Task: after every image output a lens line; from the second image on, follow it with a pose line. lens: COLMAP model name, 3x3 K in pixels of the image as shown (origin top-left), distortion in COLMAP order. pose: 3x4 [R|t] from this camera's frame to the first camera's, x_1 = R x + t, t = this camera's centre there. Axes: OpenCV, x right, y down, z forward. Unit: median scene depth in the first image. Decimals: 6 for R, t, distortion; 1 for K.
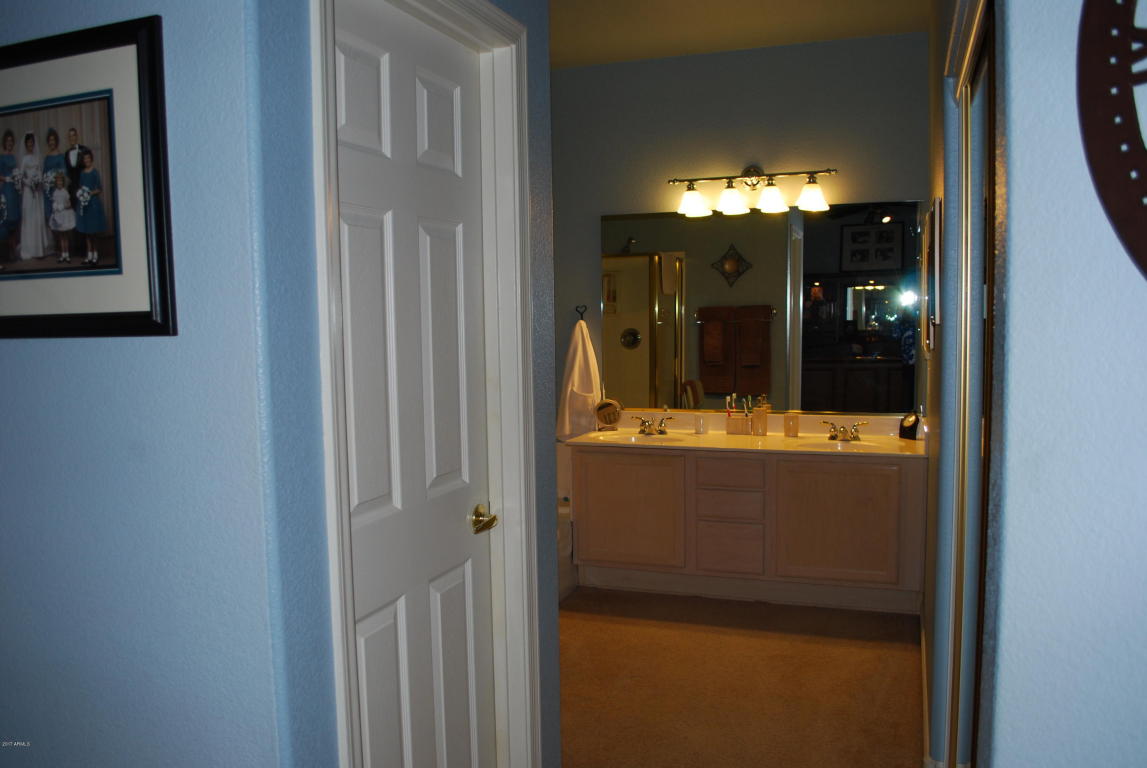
lens RADIAL K [[903.4, 0, 574.6], [0, 903.4, 392.8], [0, 0, 1]] dist [-0.087510, 0.013819]
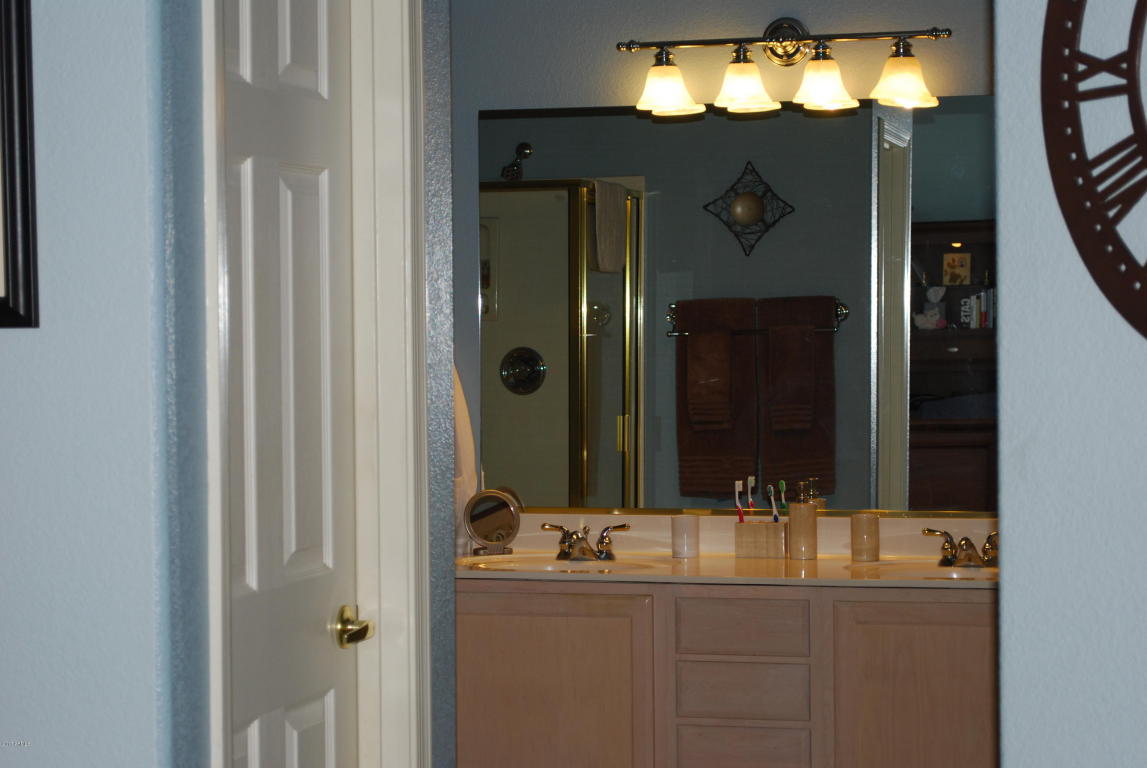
lens RADIAL K [[2535.6, 0, 572.1], [0, 2535.6, 379.1], [0, 0, 1]] dist [0.038856, 0.000000]
pose [[0.995168, 0.003819, 0.098114, -0.057079], [0.002401, 0.997998, -0.063195, 0.036241], [-0.098159, 0.063125, 0.993167, -0.375027]]
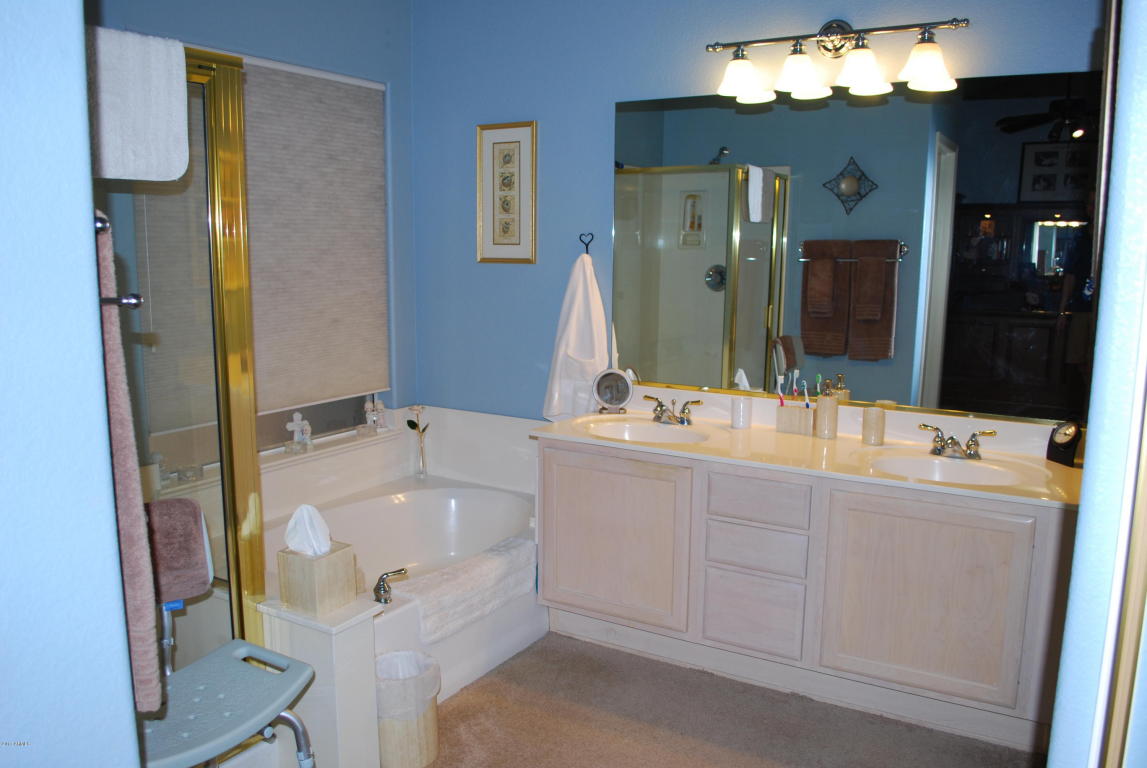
lens RADIAL K [[903.4, 0, 571.4], [0, 903.4, 392.9], [0, 0, 1]] dist [-0.087510, 0.013819]
pose [[0.981040, 0.051884, -0.186731, 0.143167], [-0.037289, 0.996029, 0.080843, -0.030675], [0.190184, -0.072347, 0.979079, 0.321954]]
